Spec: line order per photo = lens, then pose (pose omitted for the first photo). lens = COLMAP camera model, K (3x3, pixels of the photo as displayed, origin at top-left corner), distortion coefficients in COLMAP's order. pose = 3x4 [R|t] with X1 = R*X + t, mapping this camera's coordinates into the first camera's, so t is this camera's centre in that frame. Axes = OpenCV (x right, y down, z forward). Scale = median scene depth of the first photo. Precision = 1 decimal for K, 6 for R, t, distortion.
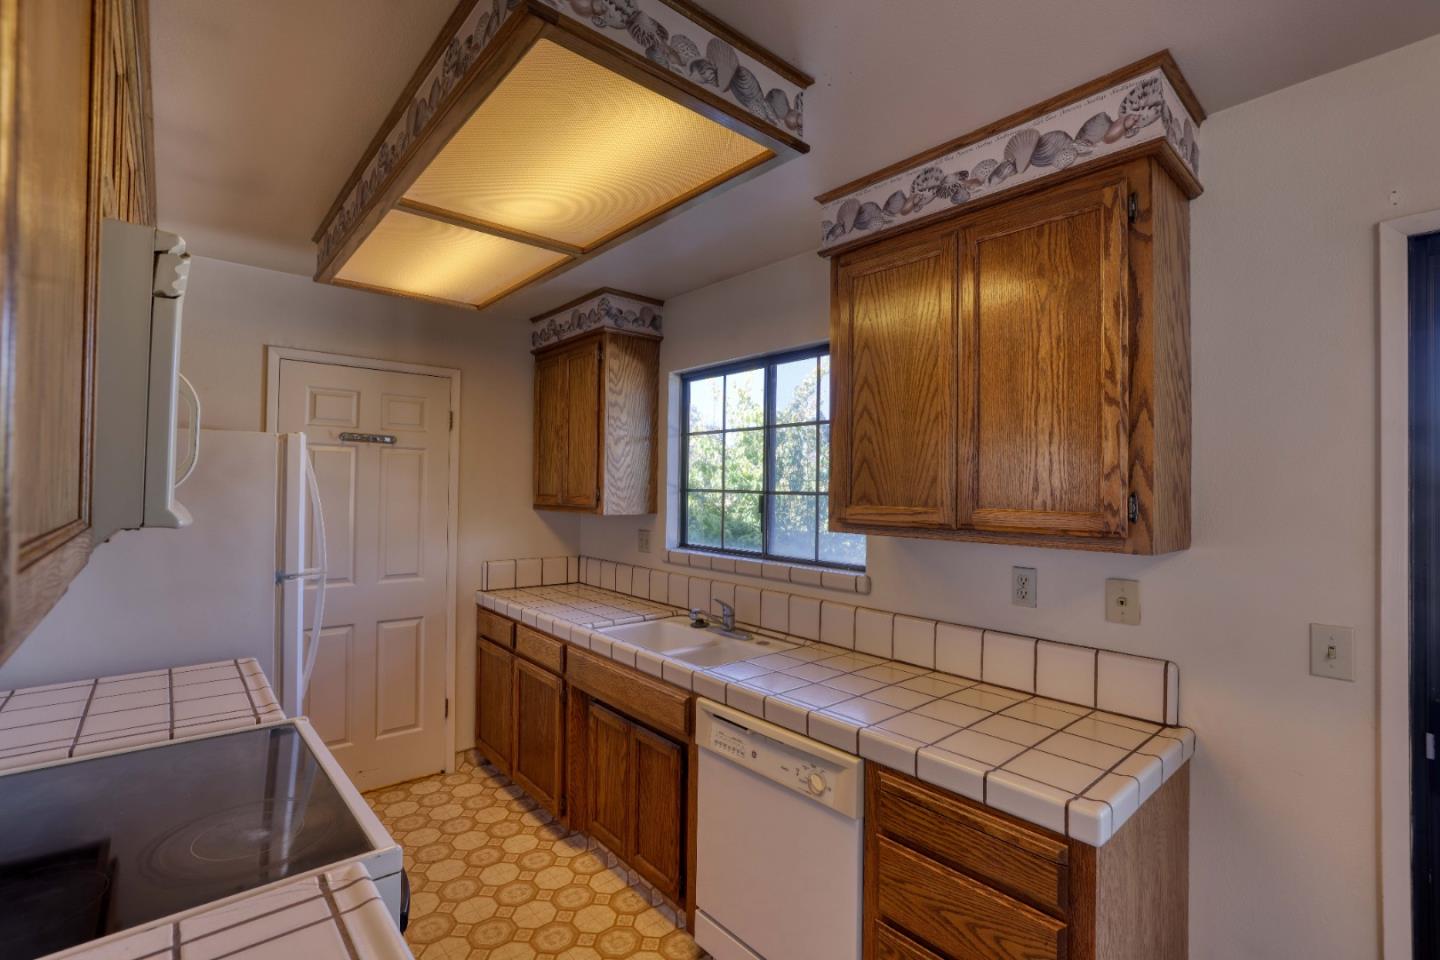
lens RADIAL K [[649.3, 0, 707.9], [0, 649.3, 484.7], [0, 0, 1]] dist [0.009734, 0.000510]
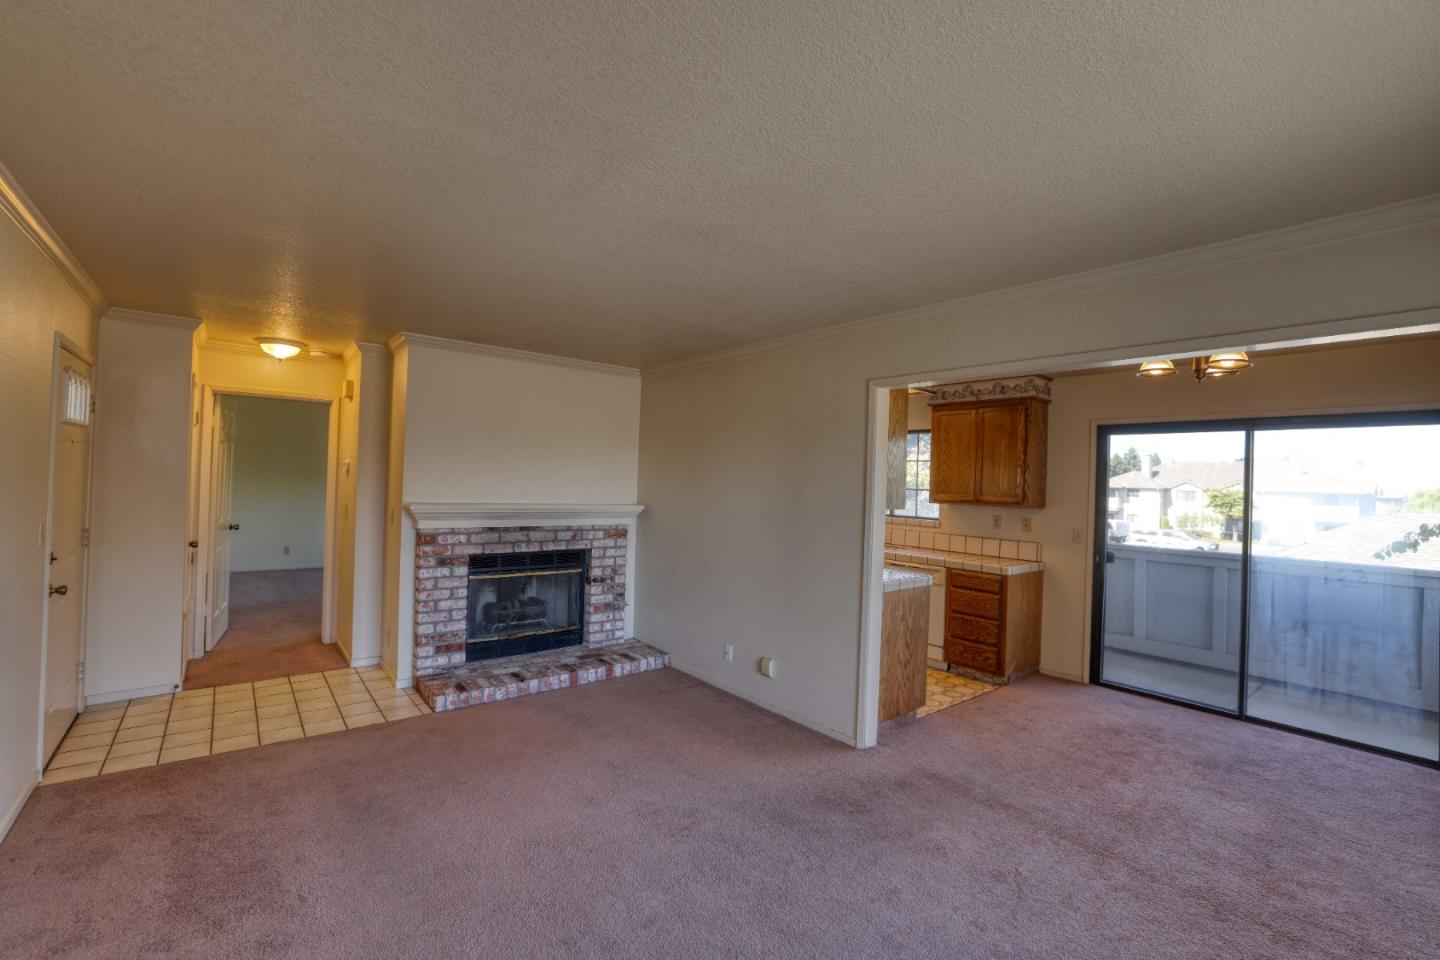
lens RADIAL K [[597.1, 0, 724.2], [0, 597.1, 492.1], [0, 0, 1]] dist [-0.001712, 0.001210]
pose [[0.999805, 0.015955, -0.011596, -0.838698], [-0.015706, 0.999651, 0.021244, -0.022654], [0.011931, -0.021057, 0.999707, -1.998887]]
